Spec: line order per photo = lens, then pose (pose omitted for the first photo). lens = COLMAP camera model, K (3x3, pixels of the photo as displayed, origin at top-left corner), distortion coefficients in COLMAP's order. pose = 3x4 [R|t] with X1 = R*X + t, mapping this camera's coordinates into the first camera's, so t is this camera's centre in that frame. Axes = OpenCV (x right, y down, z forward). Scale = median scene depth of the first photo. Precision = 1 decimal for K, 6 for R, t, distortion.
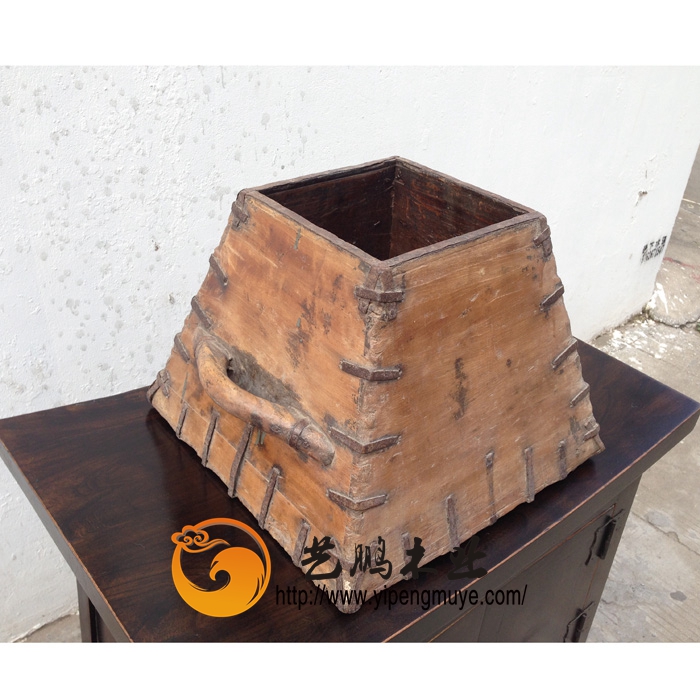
lens RADIAL K [[693.6, 0, 350.0], [0, 693.6, 350.0], [0, 0, 1]] dist [0.097173, -0.158565]
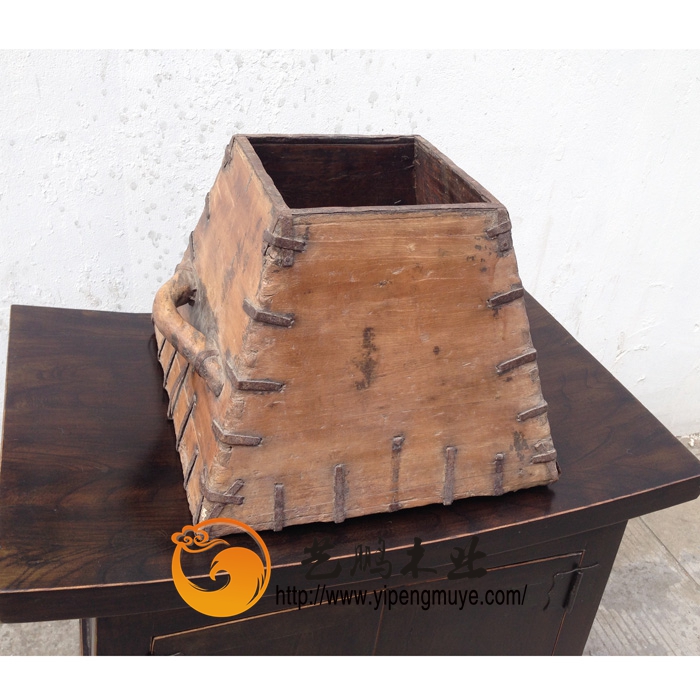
lens RADIAL K [[721.7, 0, 353.6], [0, 721.7, 341.6], [0, 0, 1]] dist [0.108535, -0.181582]
pose [[0.938217, 0.228263, -0.260088, 0.321825], [-0.236282, 0.971684, 0.000444, 0.028382], [0.252824, 0.061038, 0.965585, -0.000176]]
